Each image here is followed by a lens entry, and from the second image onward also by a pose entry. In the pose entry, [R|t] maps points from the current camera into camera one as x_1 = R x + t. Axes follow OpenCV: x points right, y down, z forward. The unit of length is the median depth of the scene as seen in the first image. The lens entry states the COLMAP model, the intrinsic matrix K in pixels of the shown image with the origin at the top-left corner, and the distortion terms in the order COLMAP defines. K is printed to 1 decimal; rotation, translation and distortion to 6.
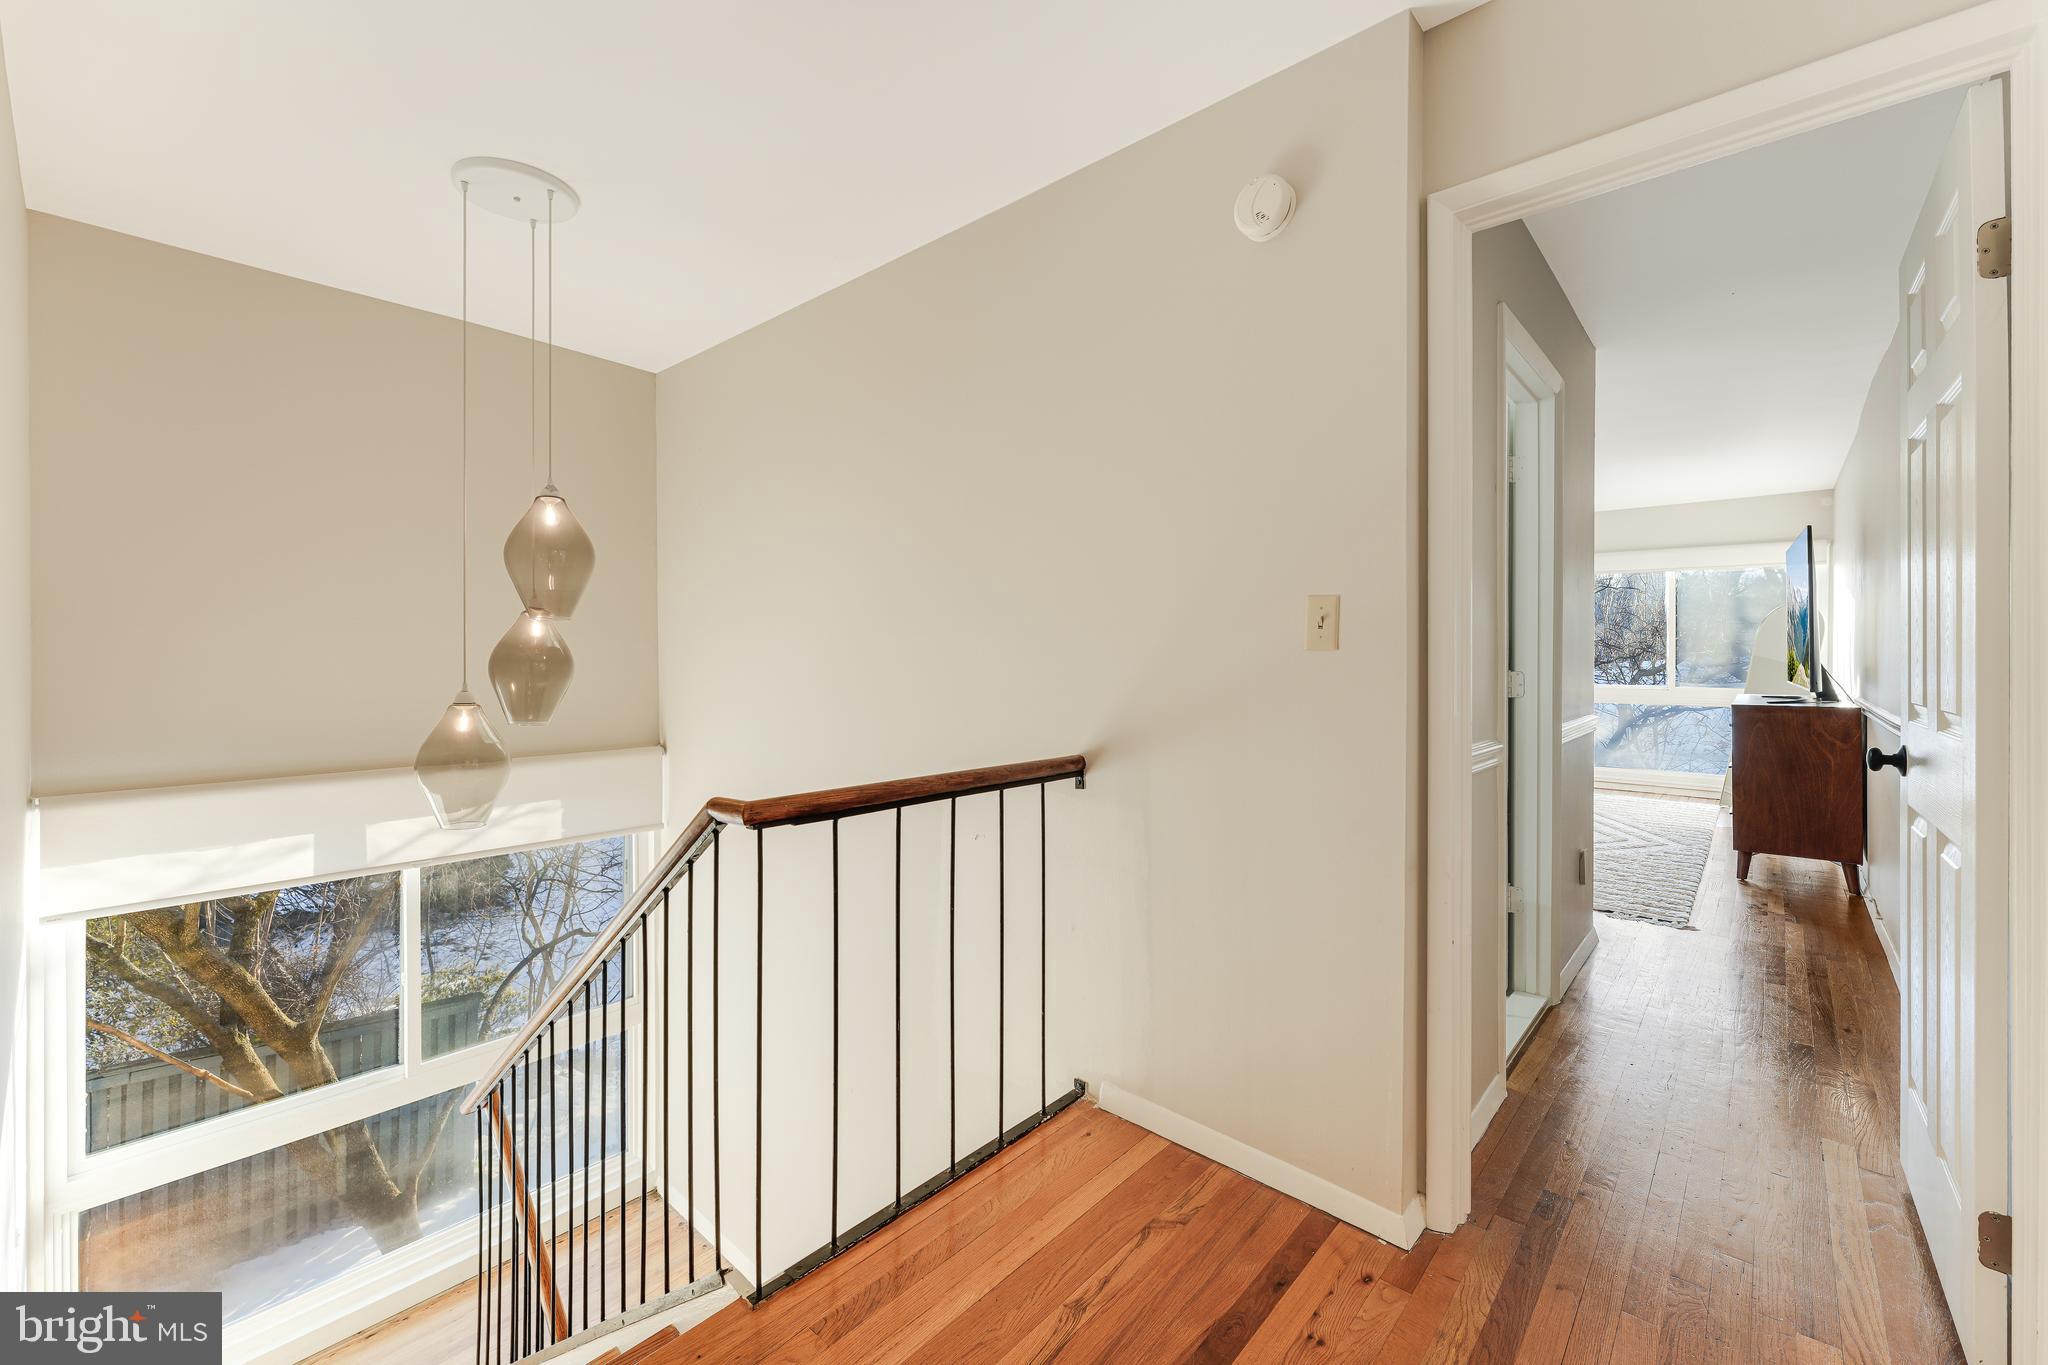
lens RADIAL K [[830.8, 0, 1024.8], [0, 830.8, 660.9], [0, 0, 1]] dist [-0.000809, 0.000263]
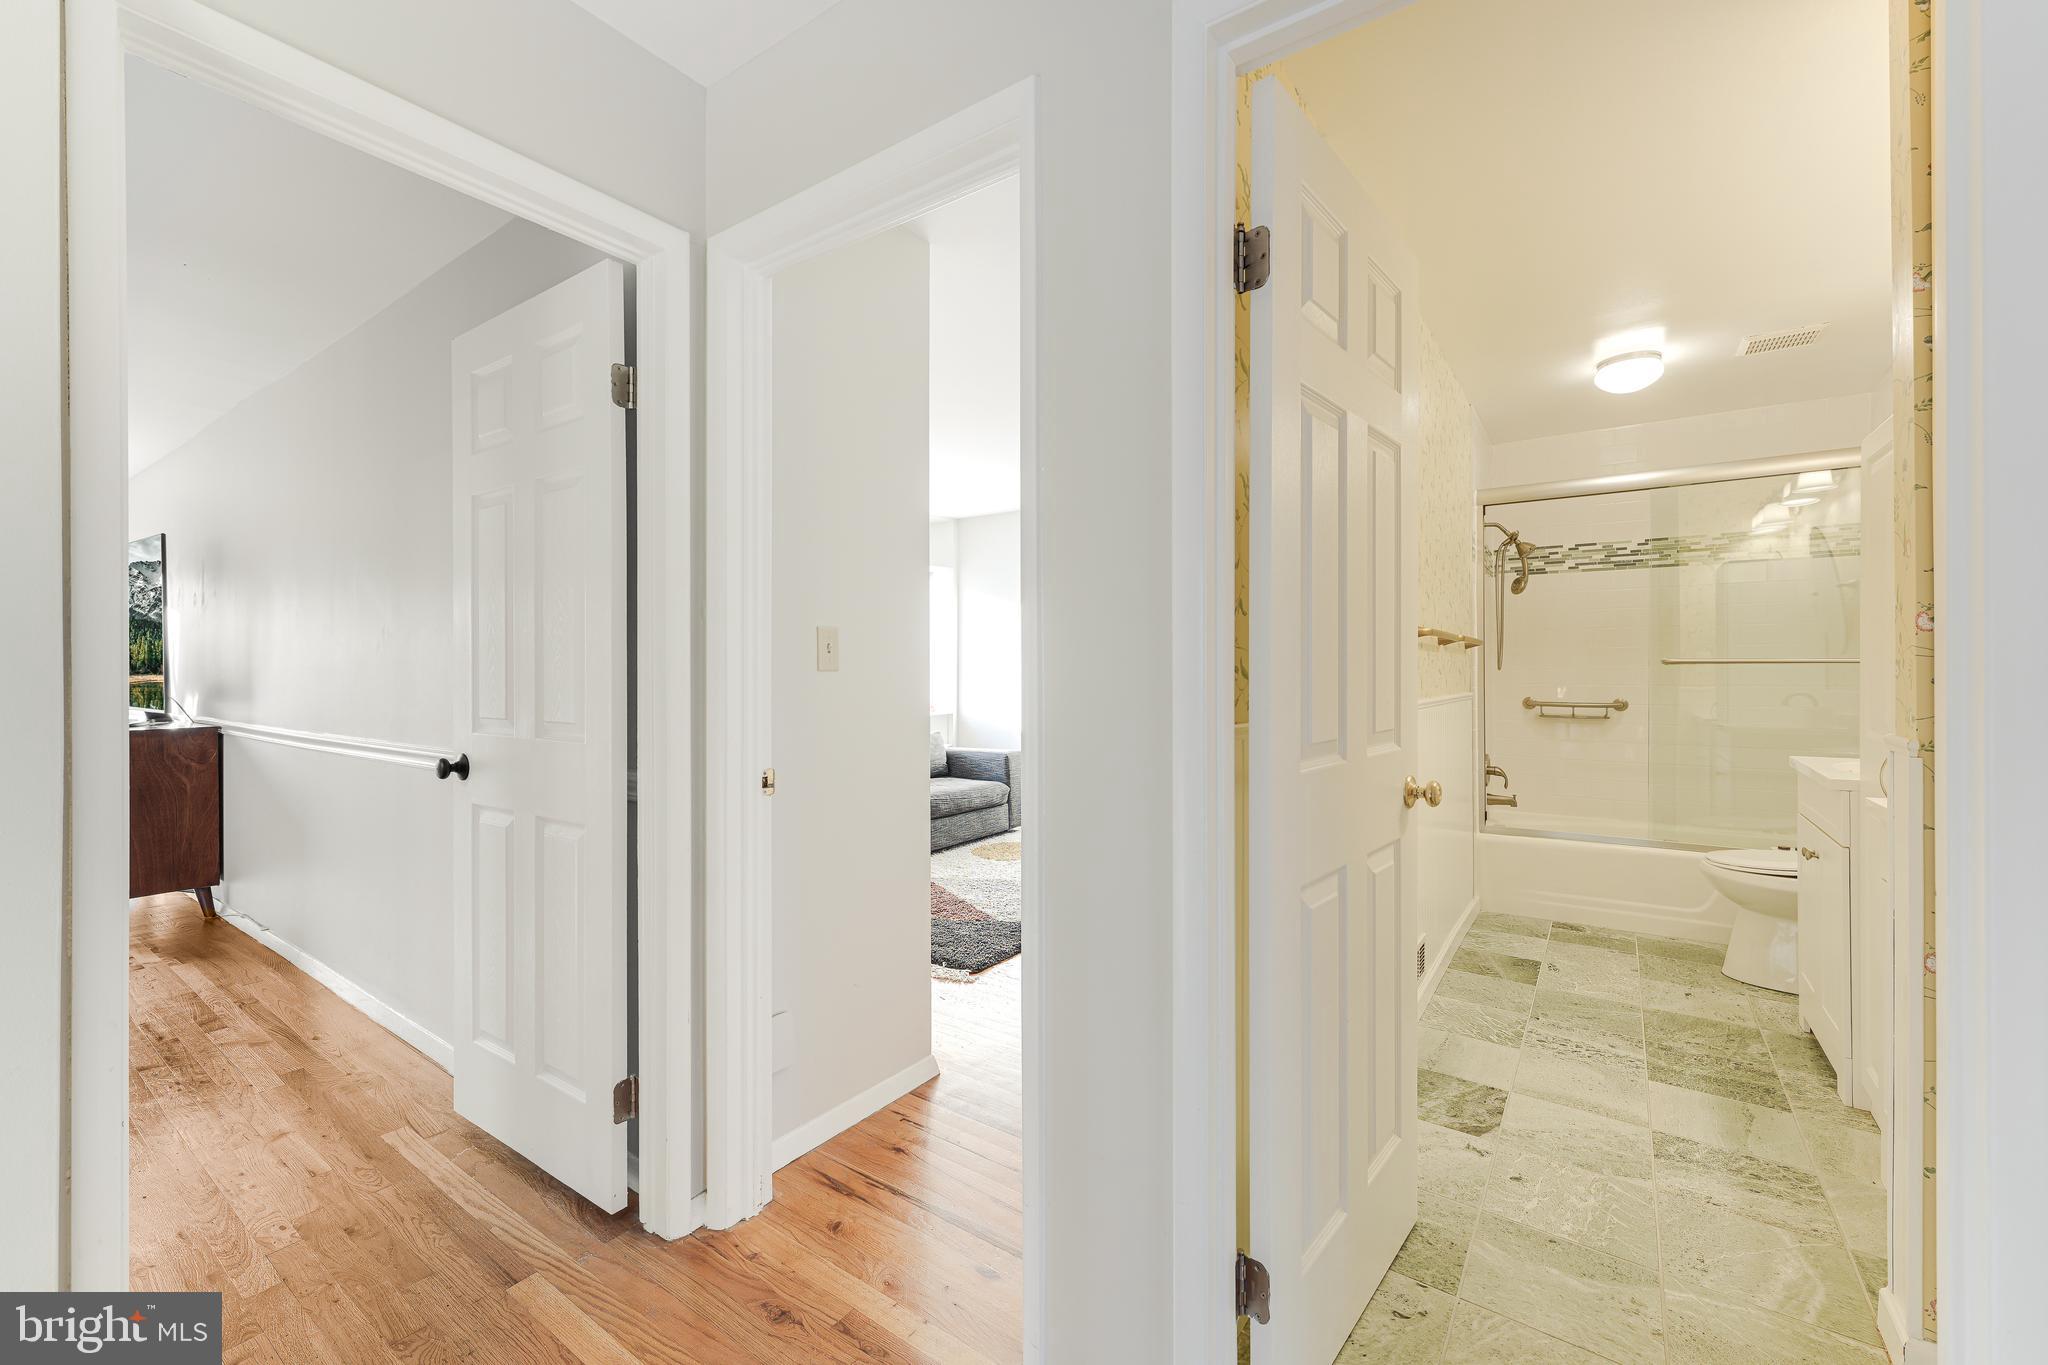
lens RADIAL K [[833.7, 0, 1029.6], [0, 833.7, 675.5], [0, 0, 1]] dist [-0.000093, 0.000022]
pose [[-0.113180, -0.011367, 0.993509, -0.163854], [0.010300, 0.999867, 0.012613, -0.012212], [-0.993521, 0.011661, -0.113048, 0.281980]]
